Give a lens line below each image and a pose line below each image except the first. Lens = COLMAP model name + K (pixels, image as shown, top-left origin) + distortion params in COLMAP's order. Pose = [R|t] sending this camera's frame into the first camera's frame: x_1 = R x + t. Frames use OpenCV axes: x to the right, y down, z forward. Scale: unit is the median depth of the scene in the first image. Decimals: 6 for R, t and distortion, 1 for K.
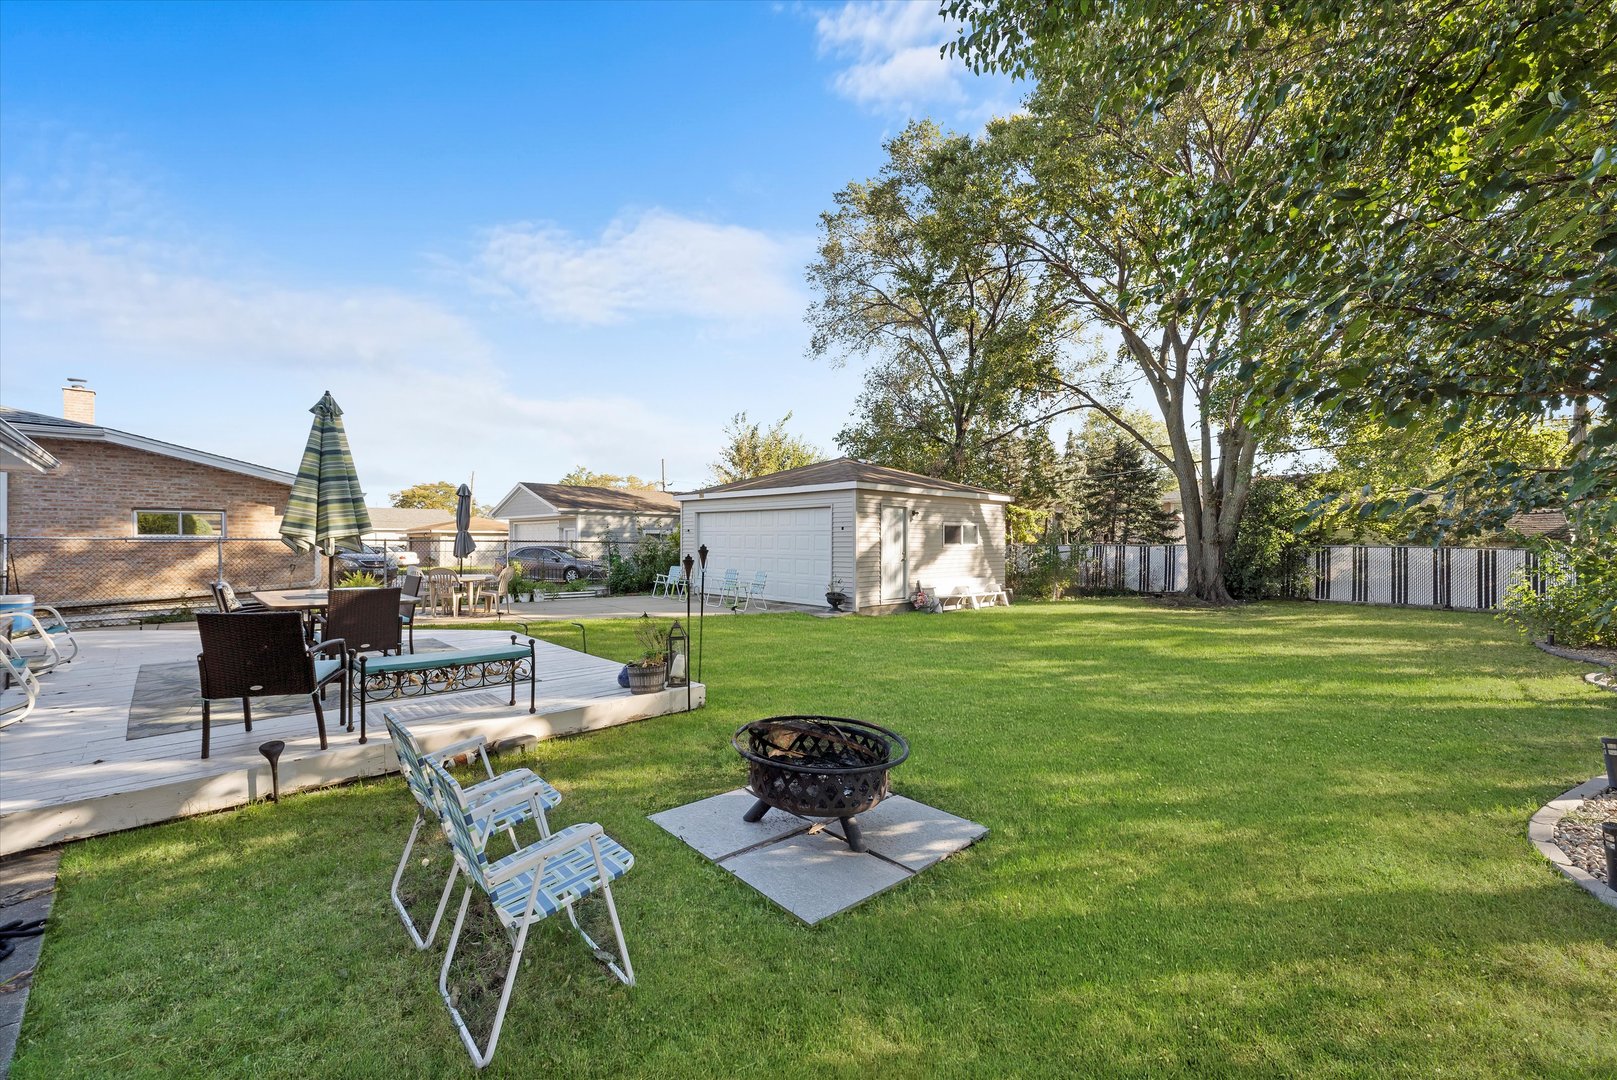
lens RADIAL K [[644.4, 0, 802.3], [0, 644.4, 544.5], [0, 0, 1]] dist [0.000154, 0.000116]
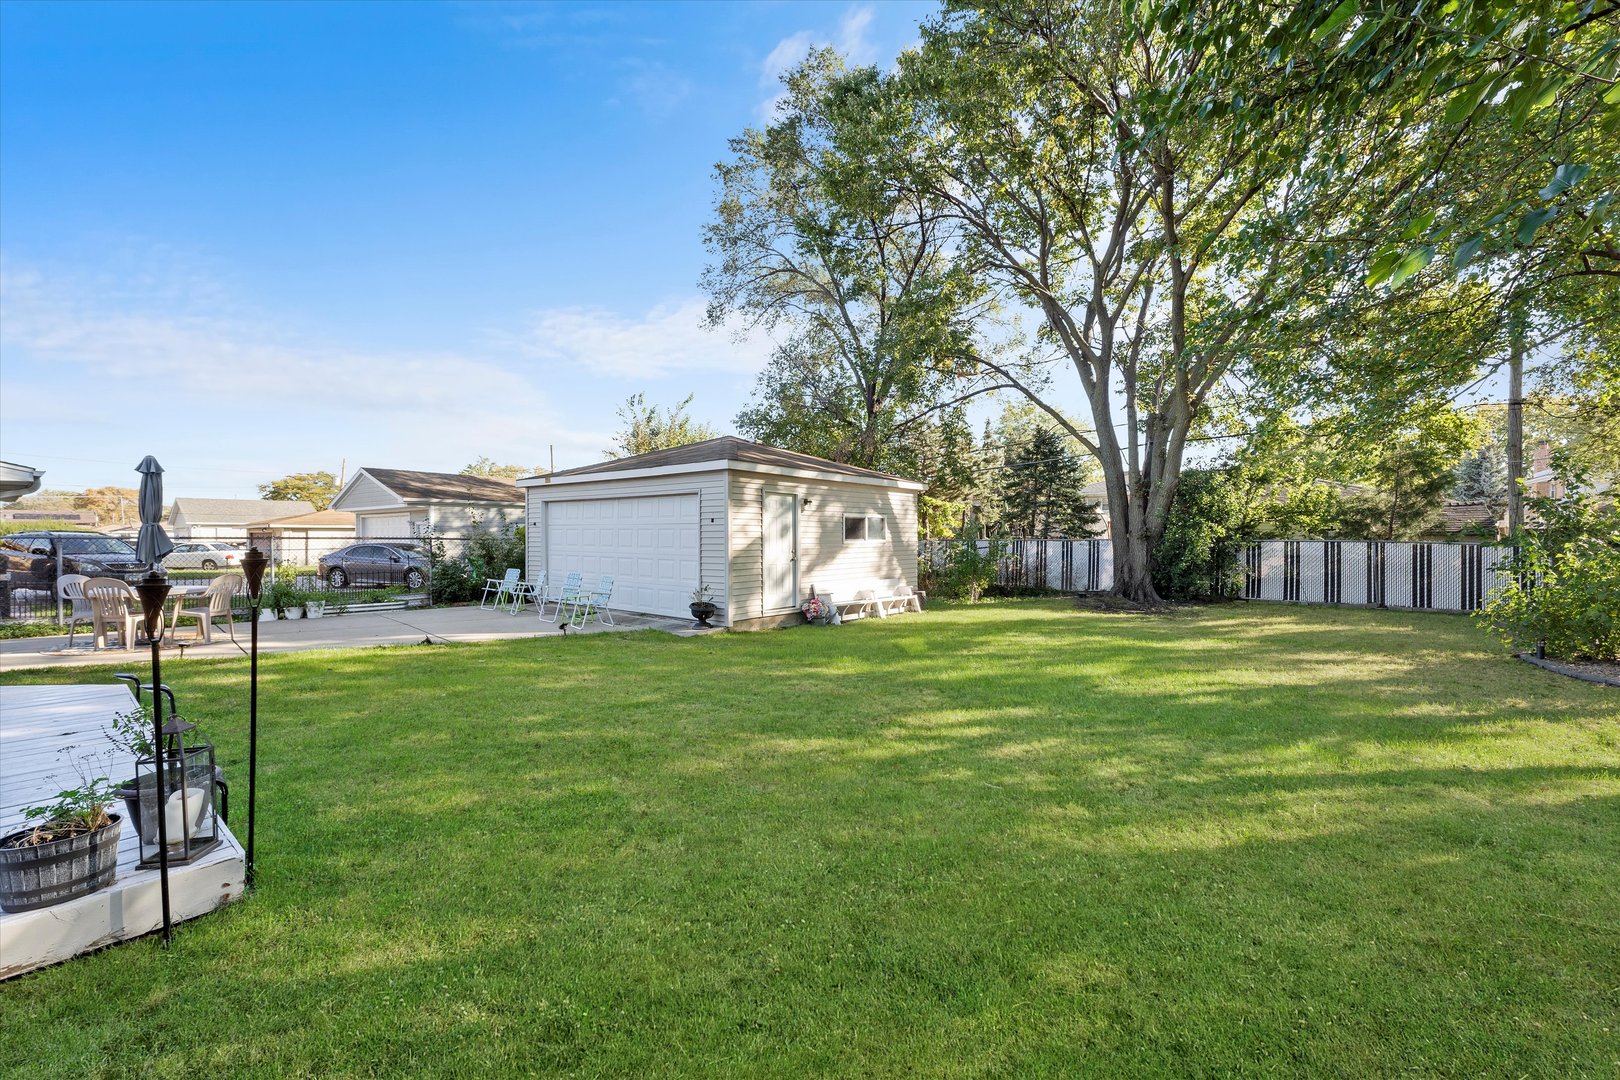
lens RADIAL K [[653.3, 0, 803.5], [0, 653.3, 544.4], [0, 0, 1]] dist [0.000306, 0.000306]
pose [[0.992690, -0.004264, 0.120620, 0.053295], [0.003347, 0.999964, 0.007801, -0.001149], [-0.120649, -0.007341, 0.992668, 0.138247]]
